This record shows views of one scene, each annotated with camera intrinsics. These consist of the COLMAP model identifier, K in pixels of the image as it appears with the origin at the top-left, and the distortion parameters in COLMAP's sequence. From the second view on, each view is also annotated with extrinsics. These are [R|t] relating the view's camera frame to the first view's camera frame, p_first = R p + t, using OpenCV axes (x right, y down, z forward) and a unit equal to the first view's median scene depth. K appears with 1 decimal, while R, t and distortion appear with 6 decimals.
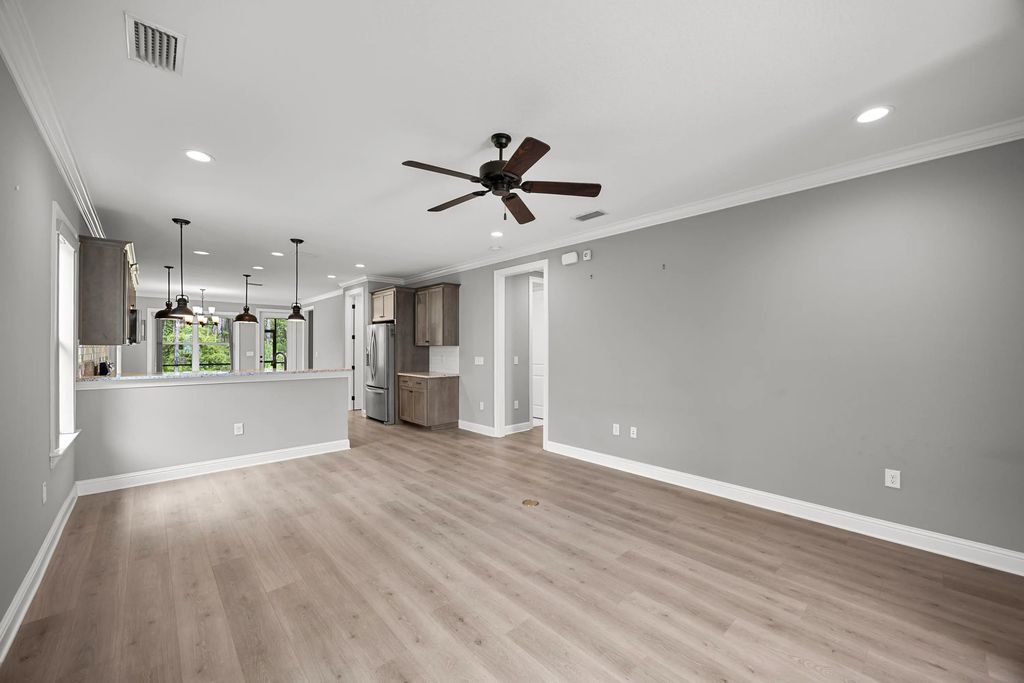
lens RADIAL K [[392.6, 0, 512.2], [0, 392.6, 341.8], [0, 0, 1]] dist [-0.002687, 0.000401]
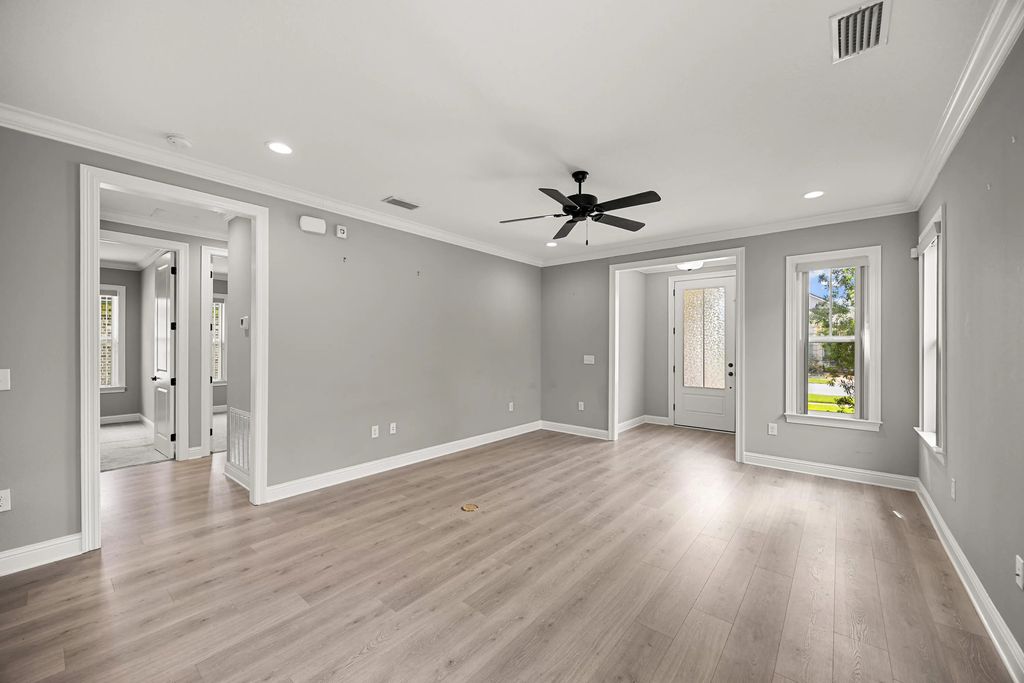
lens RADIAL K [[392.6, 0, 513.0], [0, 392.6, 343.4], [0, 0, 1]] dist [-0.002687, 0.000401]
pose [[-0.131456, 0.004034, 0.991314, -1.002387], [-0.018372, 0.999810, -0.006505, 0.016403], [-0.991152, -0.019068, -0.131356, 1.127442]]
